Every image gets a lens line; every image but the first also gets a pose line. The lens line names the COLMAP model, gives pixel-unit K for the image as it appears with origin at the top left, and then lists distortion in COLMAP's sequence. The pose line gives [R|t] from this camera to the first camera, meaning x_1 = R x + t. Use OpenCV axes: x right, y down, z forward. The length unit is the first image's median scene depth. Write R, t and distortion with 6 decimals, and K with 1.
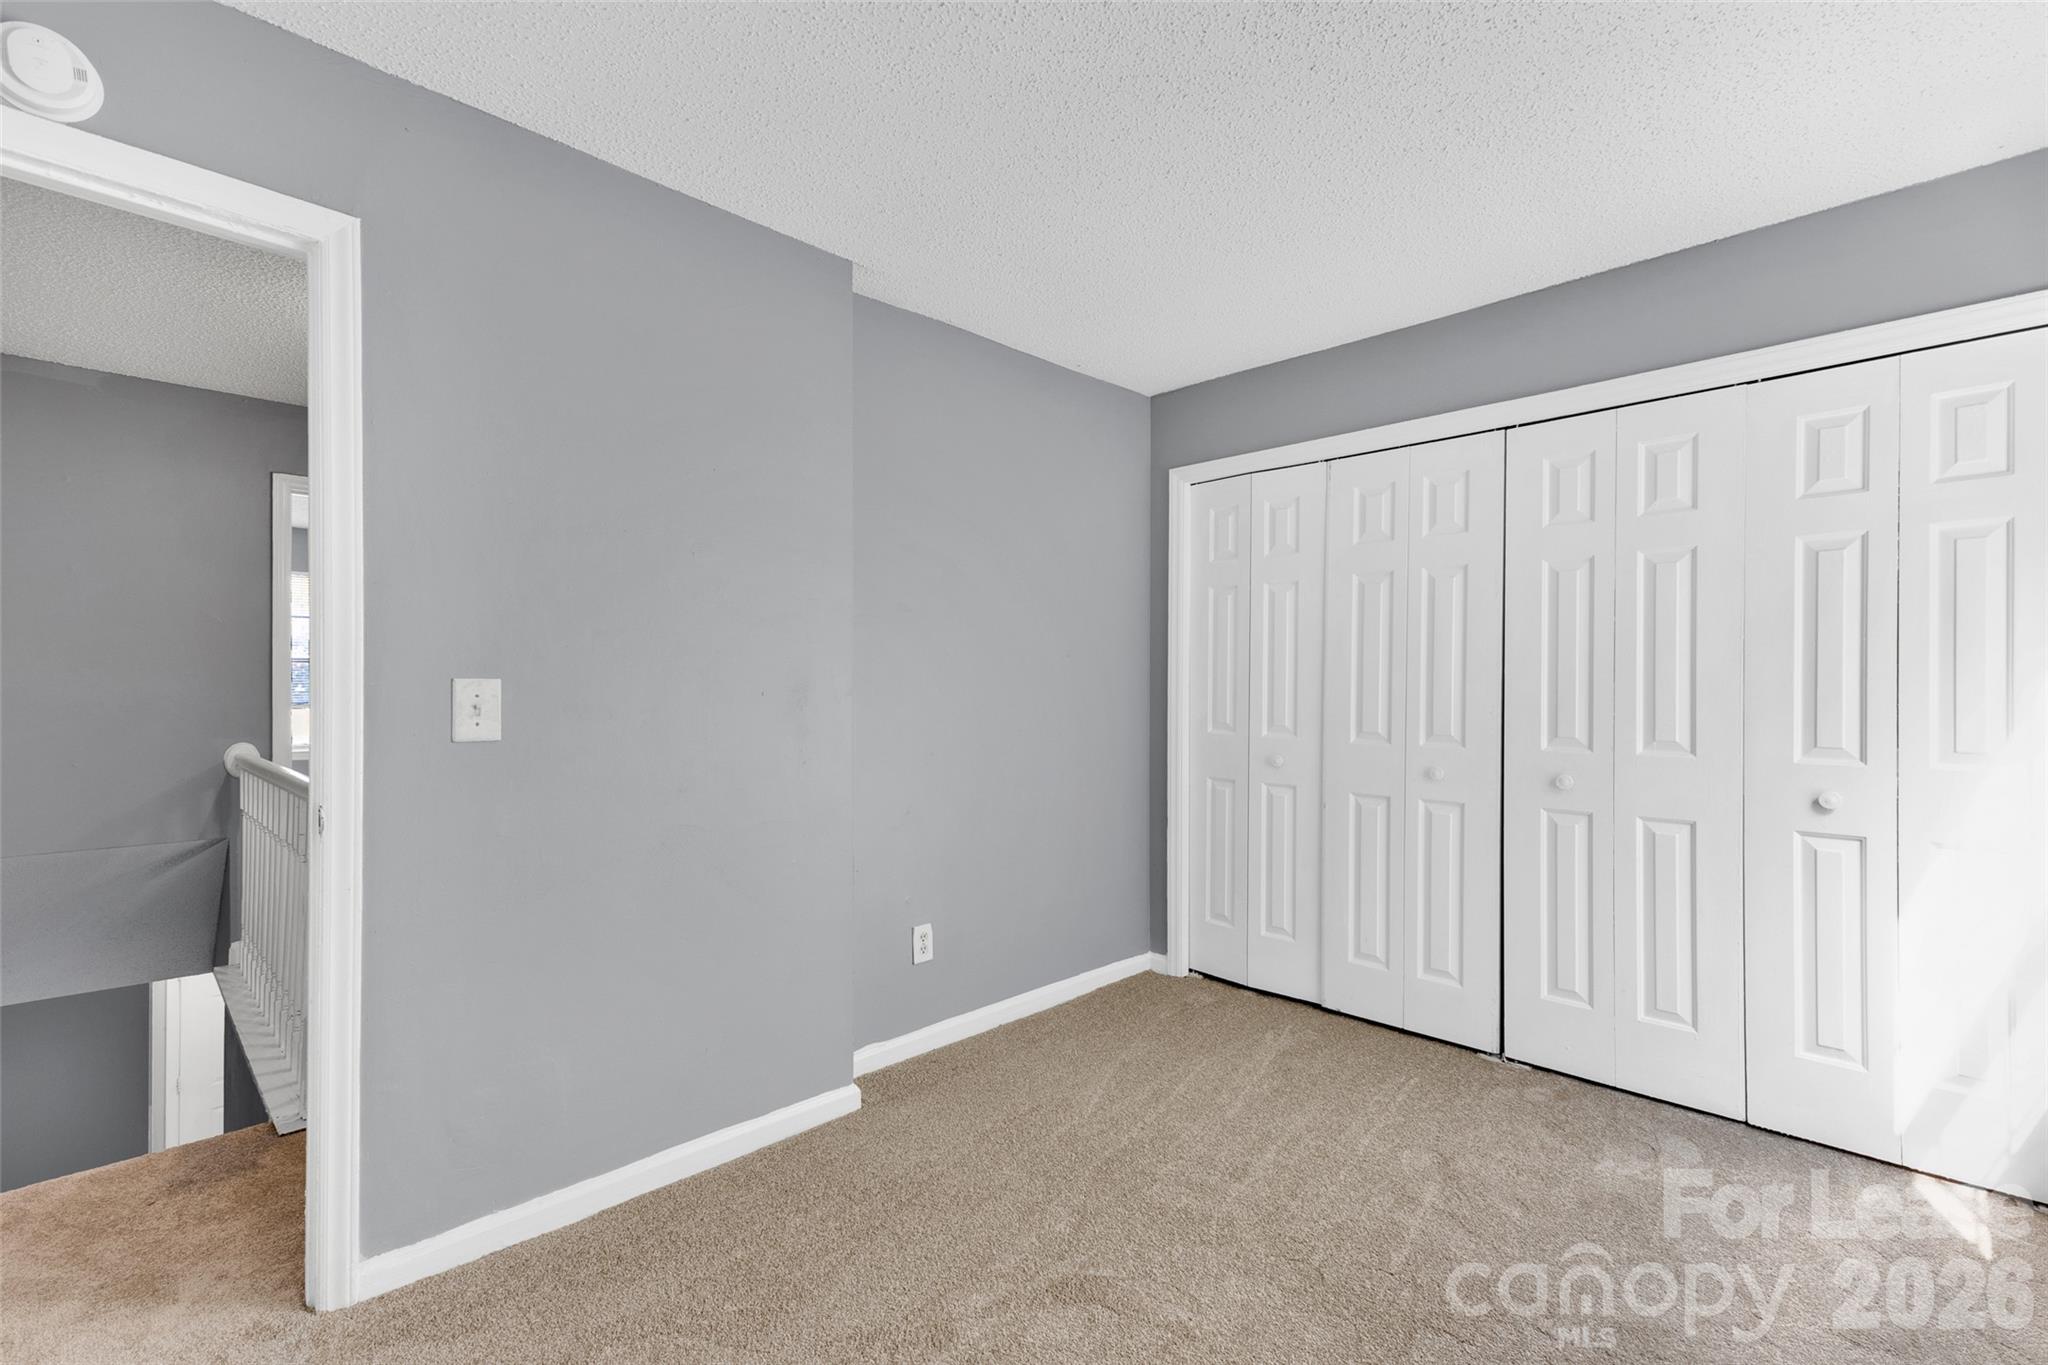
lens RADIAL K [[900.2, 0, 1017.0], [0, 900.2, 682.9], [0, 0, 1]] dist [0.016389, -0.002352]
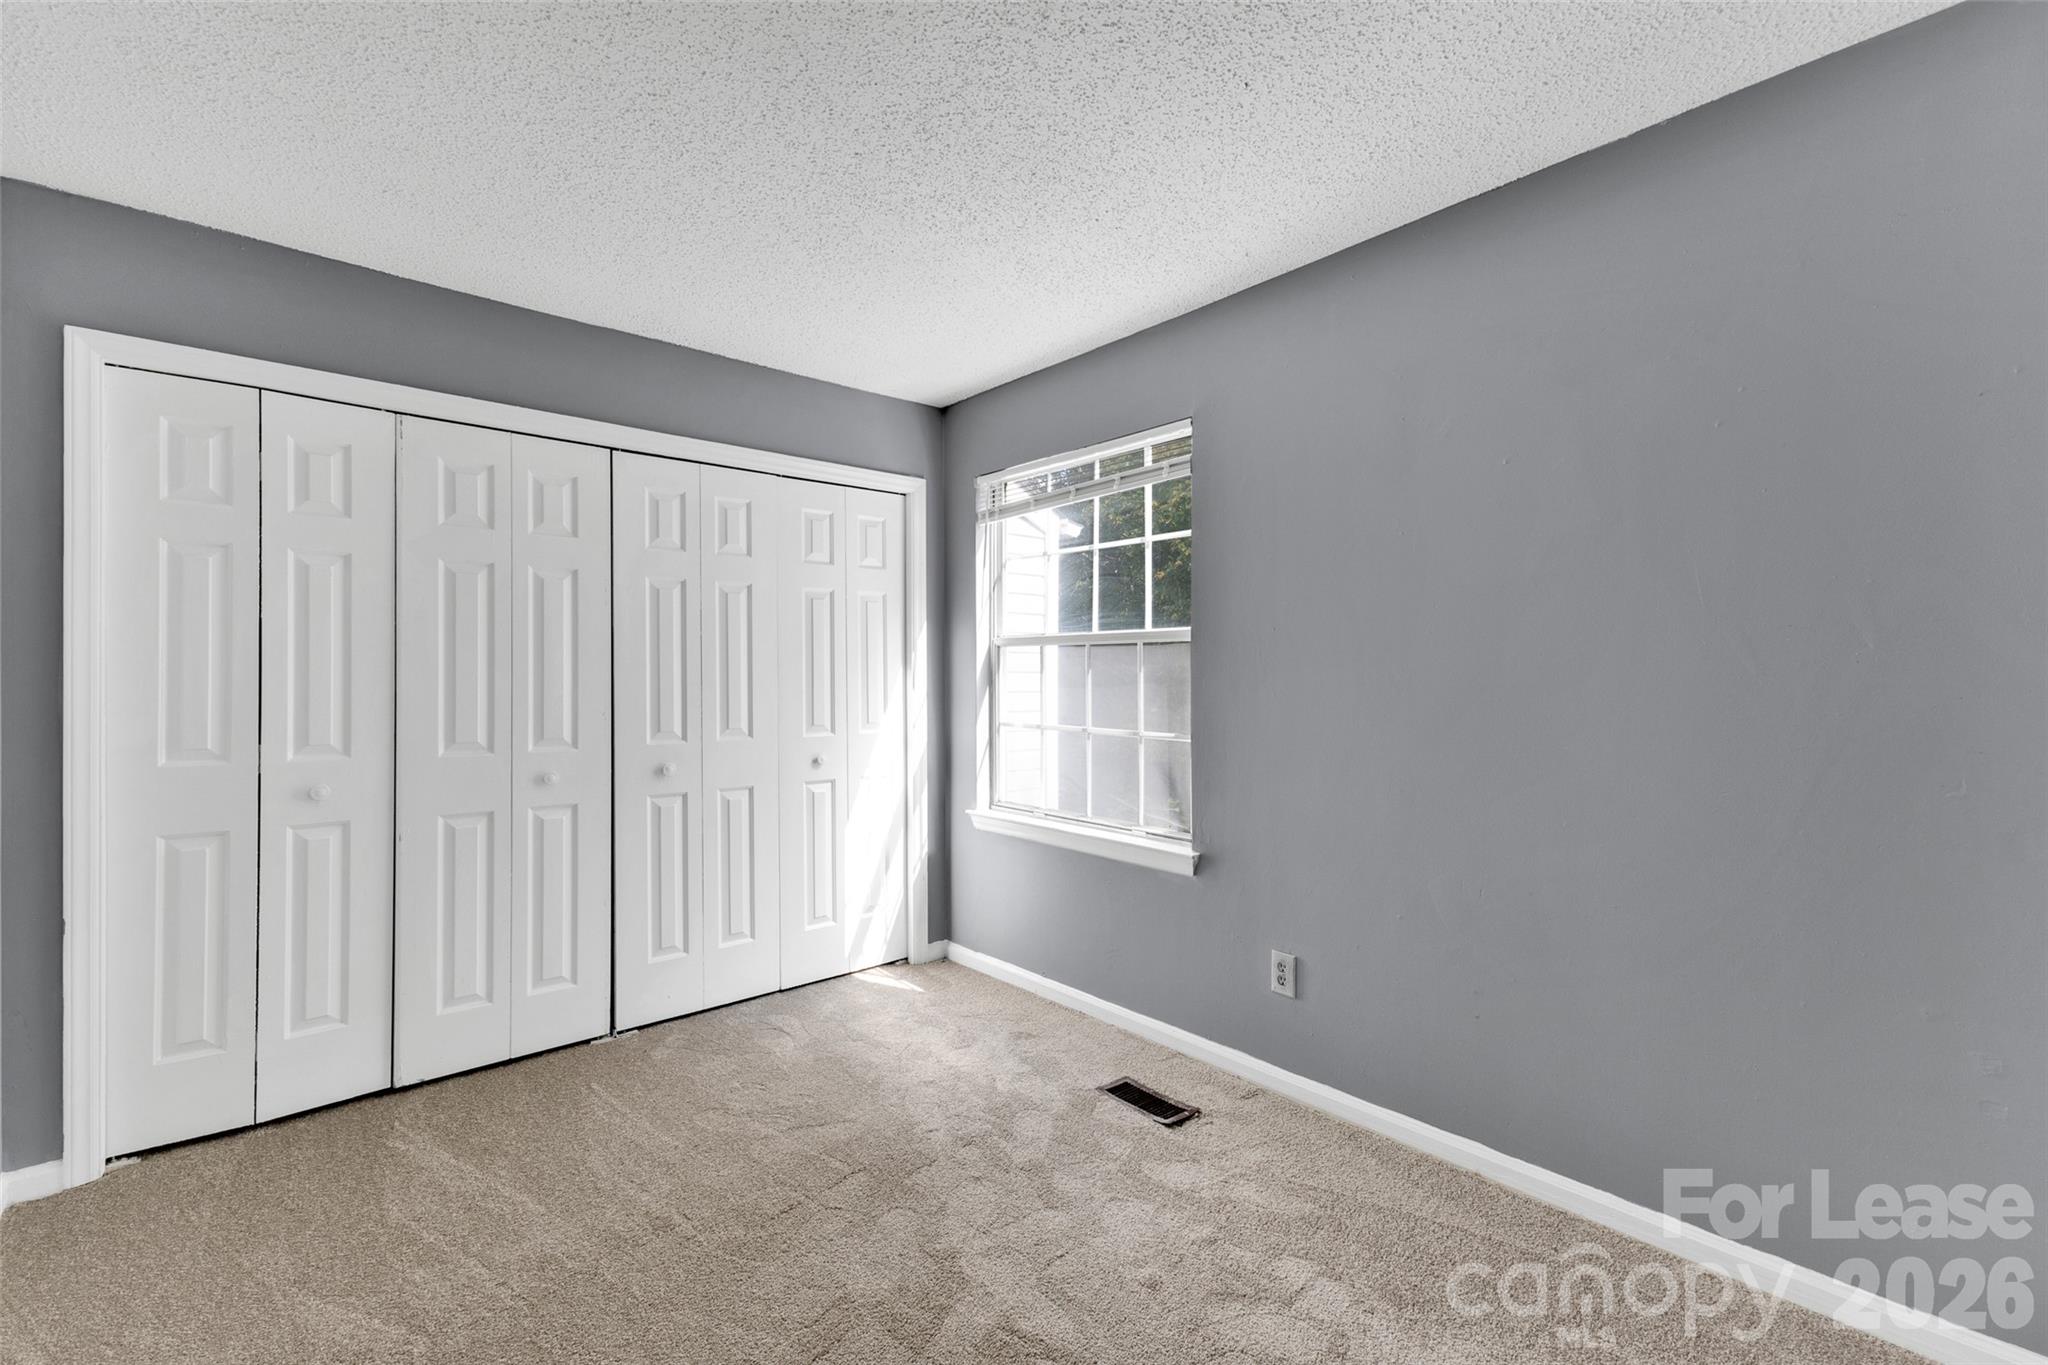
lens RADIAL K [[900.2, 0, 1018.4], [0, 900.2, 679.6], [0, 0, 1]] dist [0.016389, -0.002352]
pose [[0.056493, 0.001522, 0.998402, -0.496678], [0.005336, 0.999984, -0.001827, -0.002071], [-0.998389, 0.005431, 0.056484, 0.447839]]
